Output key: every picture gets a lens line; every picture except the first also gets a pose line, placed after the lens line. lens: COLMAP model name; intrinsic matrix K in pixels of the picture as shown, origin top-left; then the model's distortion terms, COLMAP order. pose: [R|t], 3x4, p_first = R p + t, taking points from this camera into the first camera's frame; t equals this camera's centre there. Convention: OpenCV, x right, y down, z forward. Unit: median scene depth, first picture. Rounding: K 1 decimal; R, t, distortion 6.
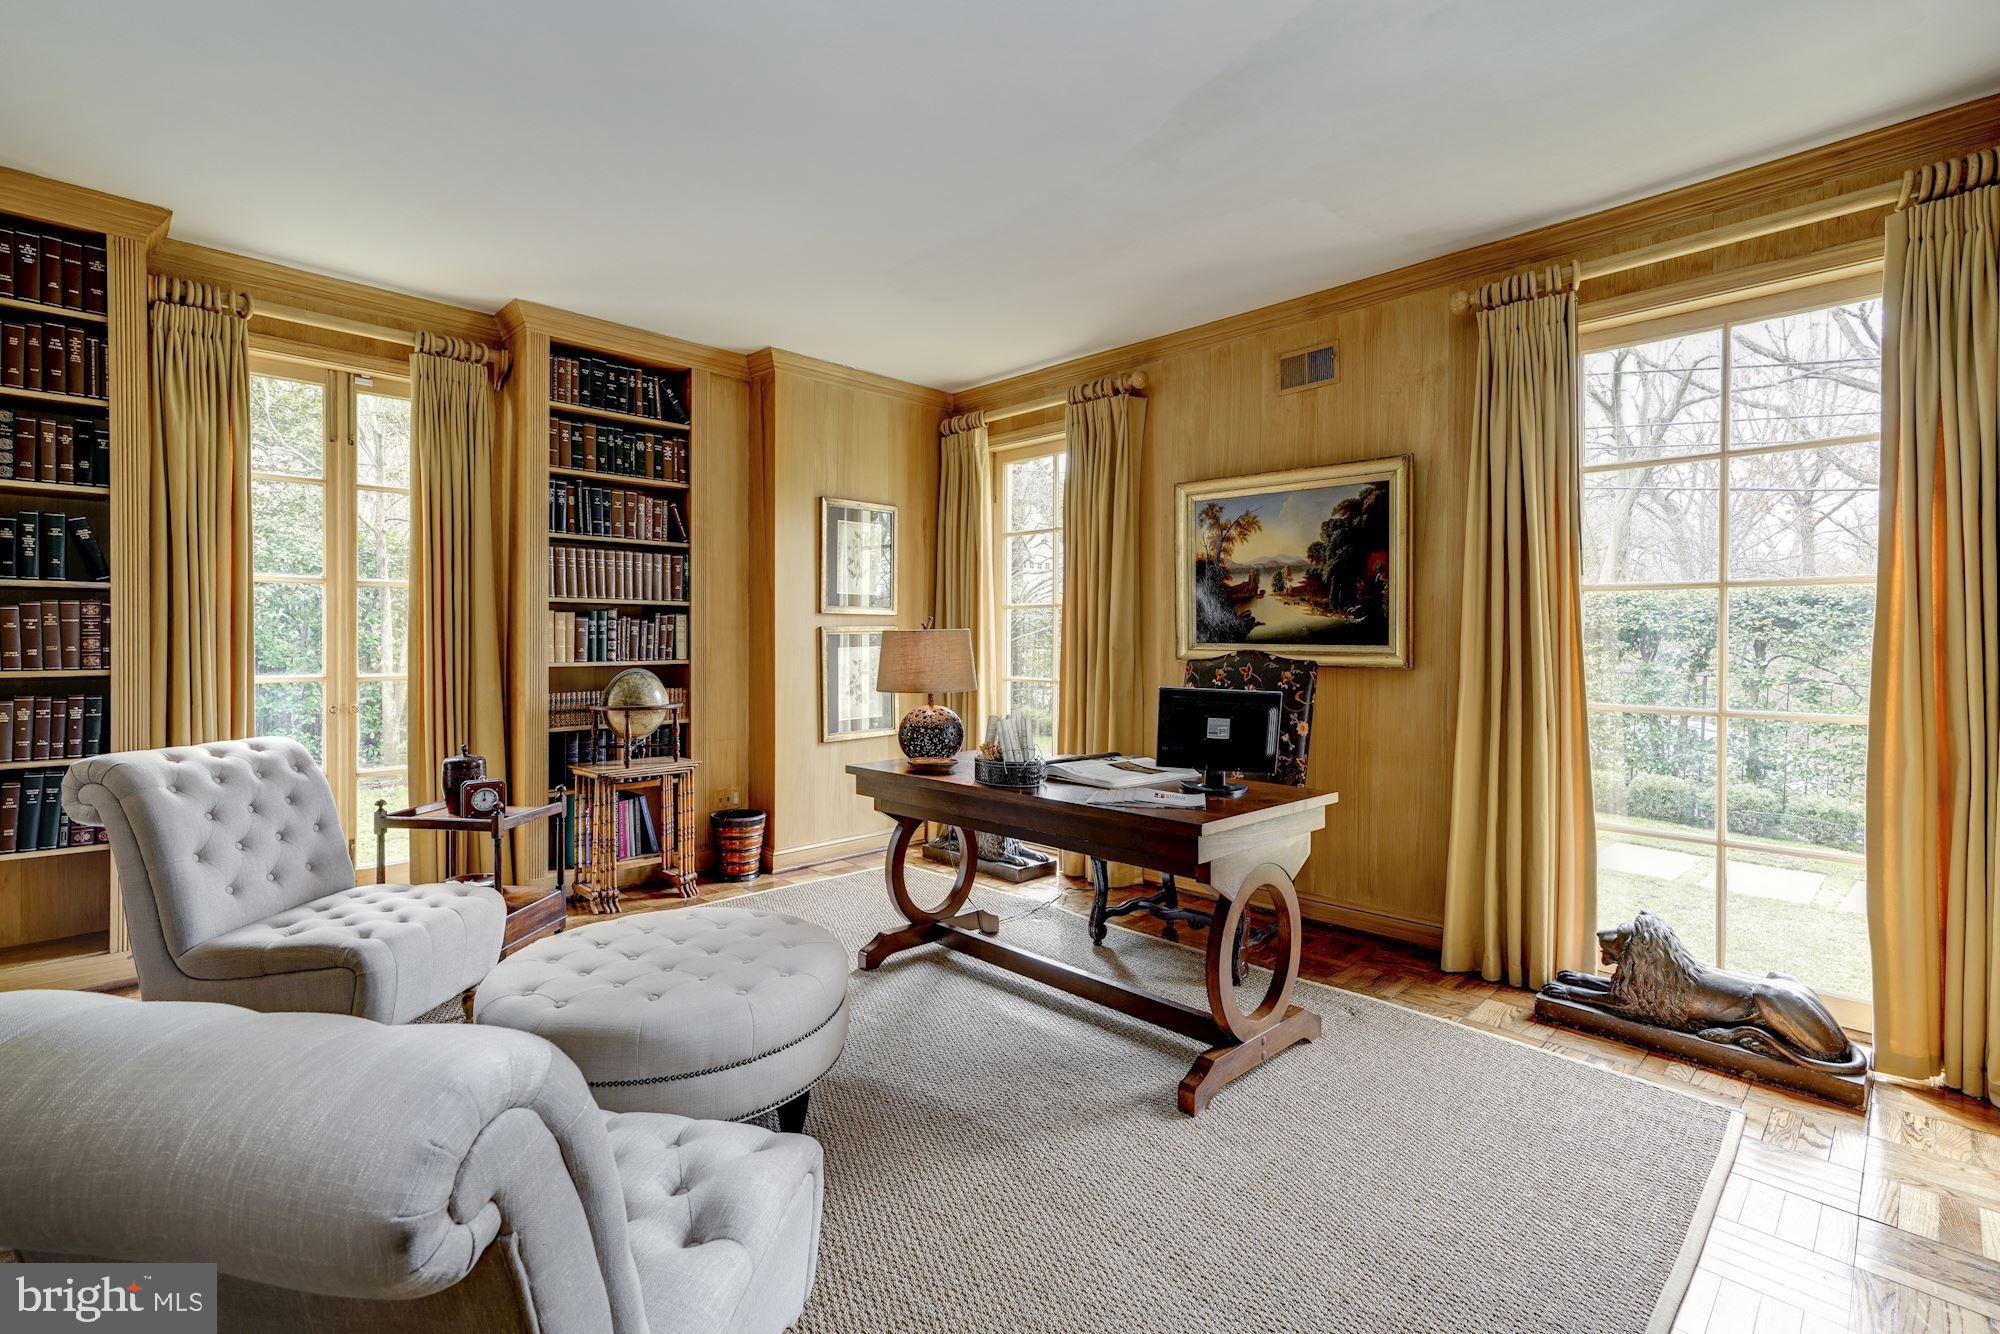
lens RADIAL K [[913.4, 0, 994.9], [0, 913.4, 644.7], [0, 0, 1]] dist [0.002777, 0.000502]
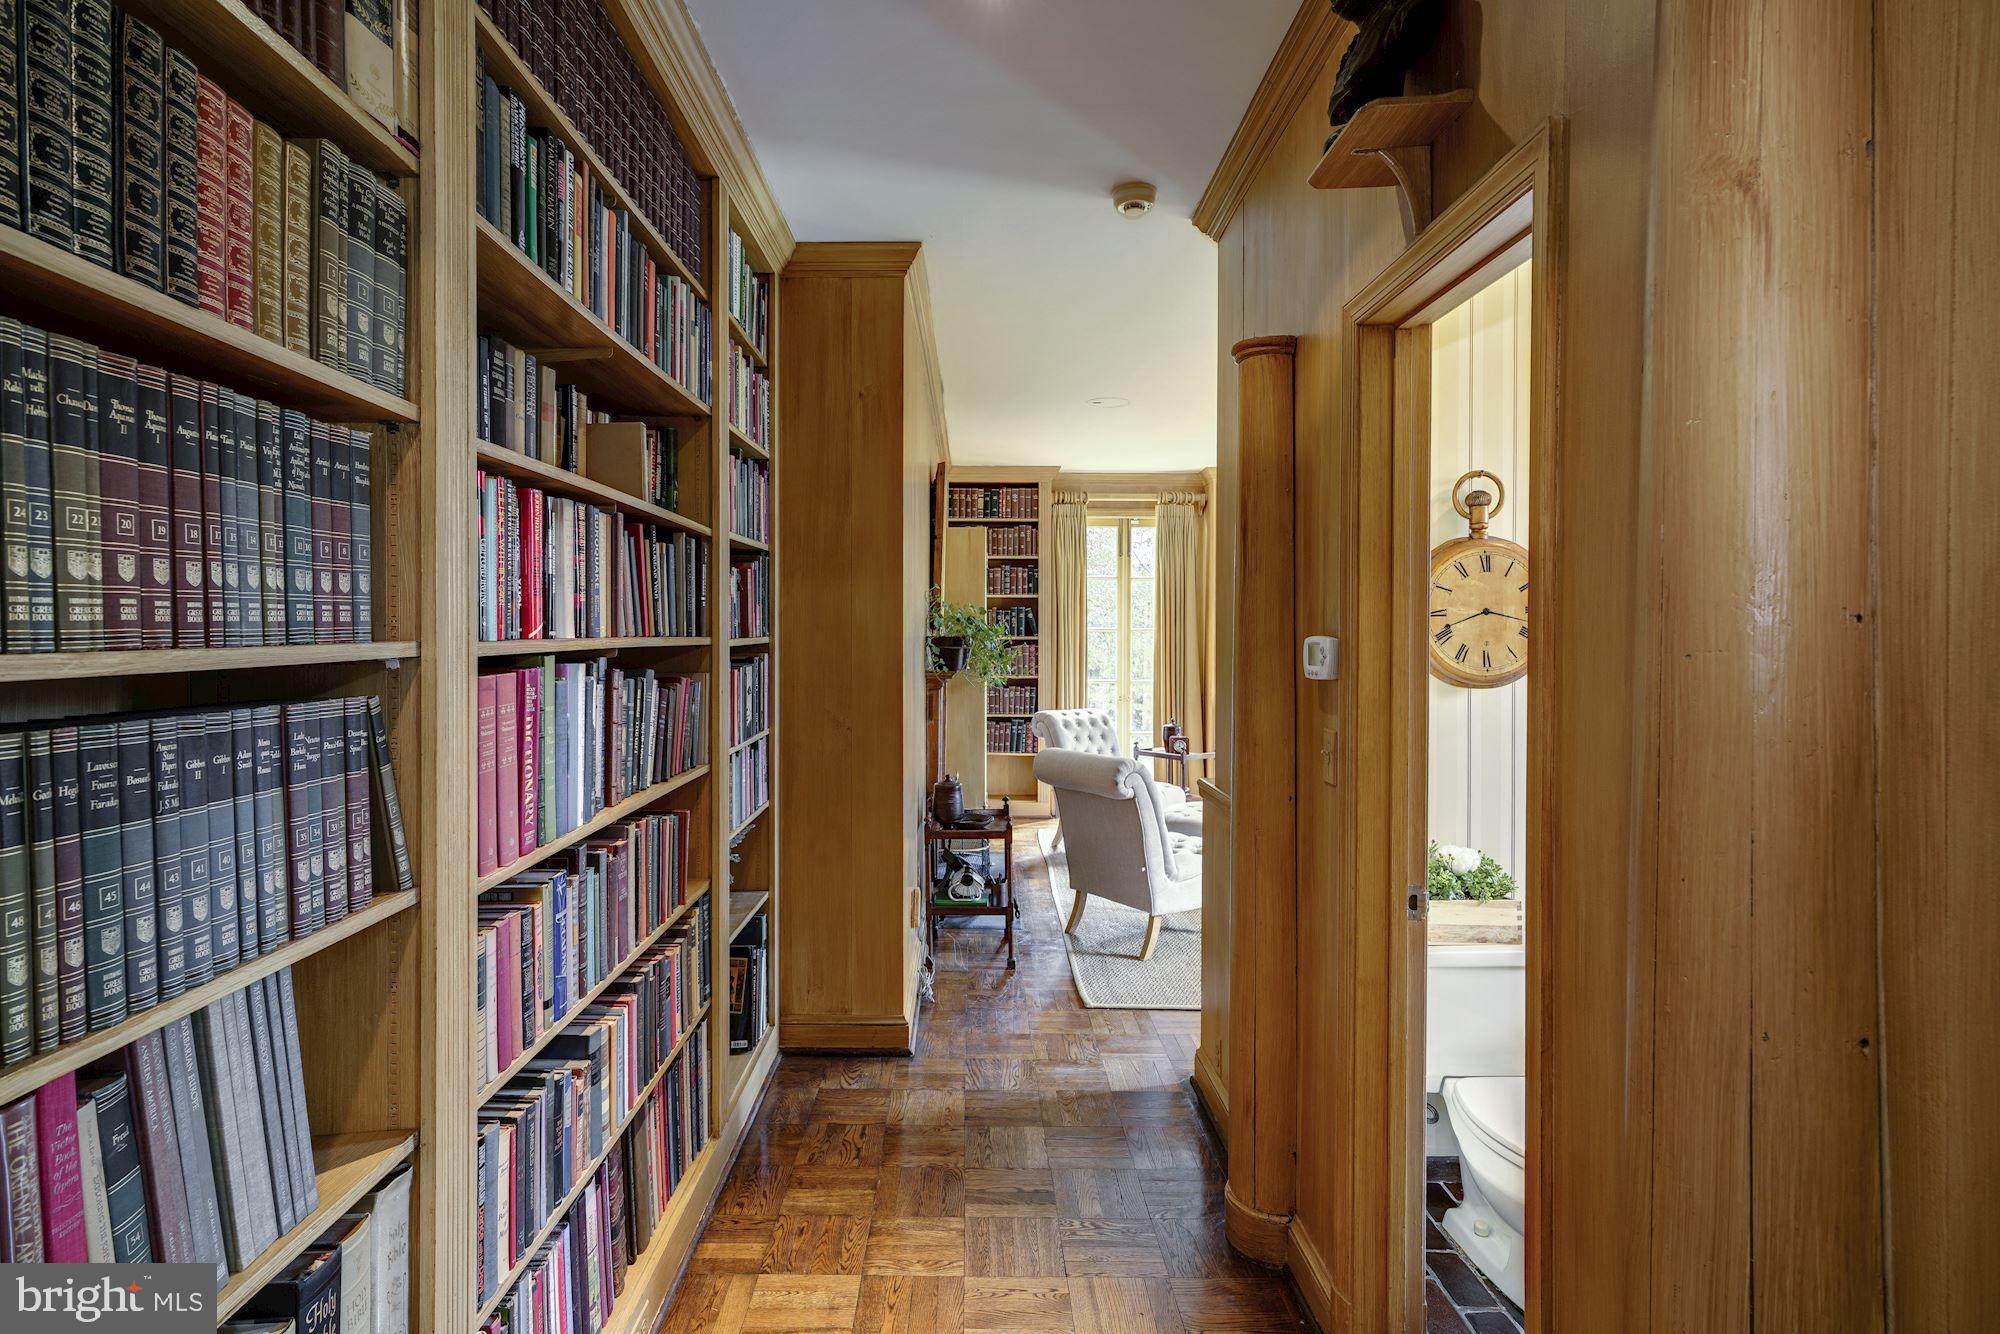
lens RADIAL K [[1039.6, 0, 981.7], [0, 1039.6, 648.6], [0, 0, 1]] dist [0.003770, 0.002061]
pose [[0.716802, 0.007010, -0.697242, 0.655378], [-0.006333, 0.999974, 0.003544, -0.043120], [0.697248, 0.001875, 0.716827, -0.852038]]
